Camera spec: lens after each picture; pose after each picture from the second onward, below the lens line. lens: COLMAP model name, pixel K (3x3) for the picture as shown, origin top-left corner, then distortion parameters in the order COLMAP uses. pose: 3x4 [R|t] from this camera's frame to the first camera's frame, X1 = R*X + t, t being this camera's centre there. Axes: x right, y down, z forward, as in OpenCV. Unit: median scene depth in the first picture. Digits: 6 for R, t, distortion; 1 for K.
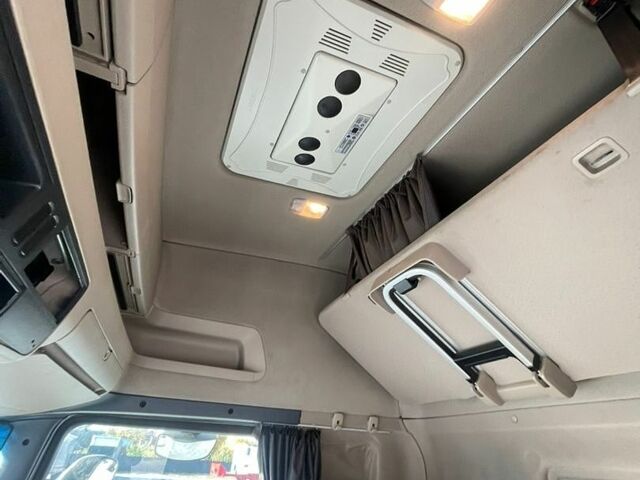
lens RADIAL K [[347.4, 0, 318.8], [0, 347.4, 241.1], [0, 0, 1]] dist [-0.008318, 0.007143]
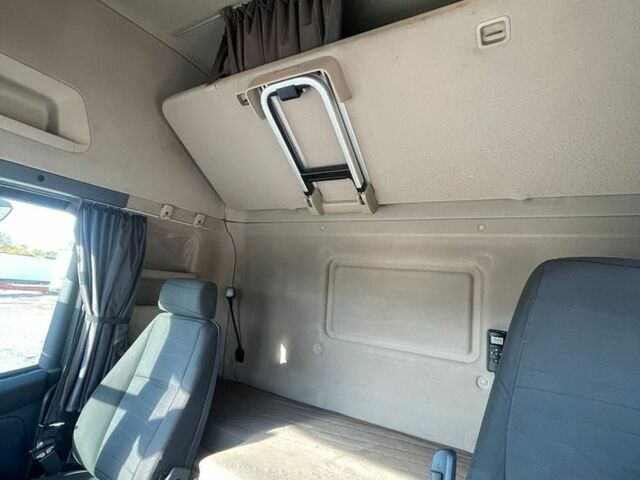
lens RADIAL K [[347.4, 0, 320.4], [0, 347.4, 238.6], [0, 0, 1]] dist [-0.008318, 0.007143]
pose [[0.818427, 0.113583, 0.563272, -0.158276], [-0.351291, 0.874646, 0.334051, 0.104731], [-0.454721, -0.471269, 0.755734, -0.003345]]
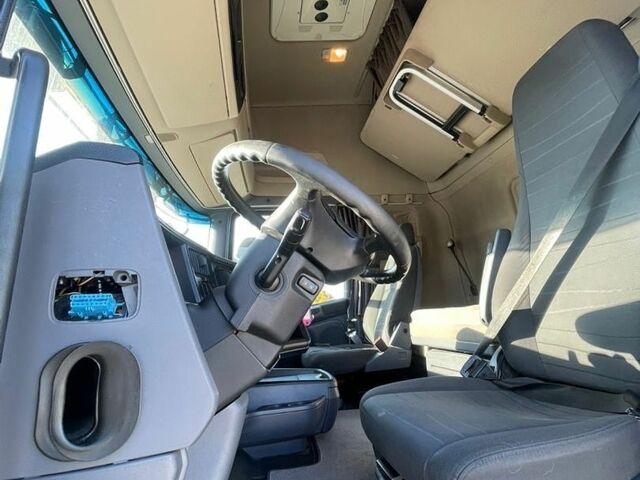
lens RADIAL K [[336.3, 0, 323.9], [0, 336.3, 240.7], [0, 0, 1]] dist [-0.029055, -0.000927]
pose [[0.960641, -0.171197, -0.218771, 0.101036], [0.232636, 0.926188, 0.296742, 0.205384], [0.151822, -0.335956, 0.929561, -0.576327]]
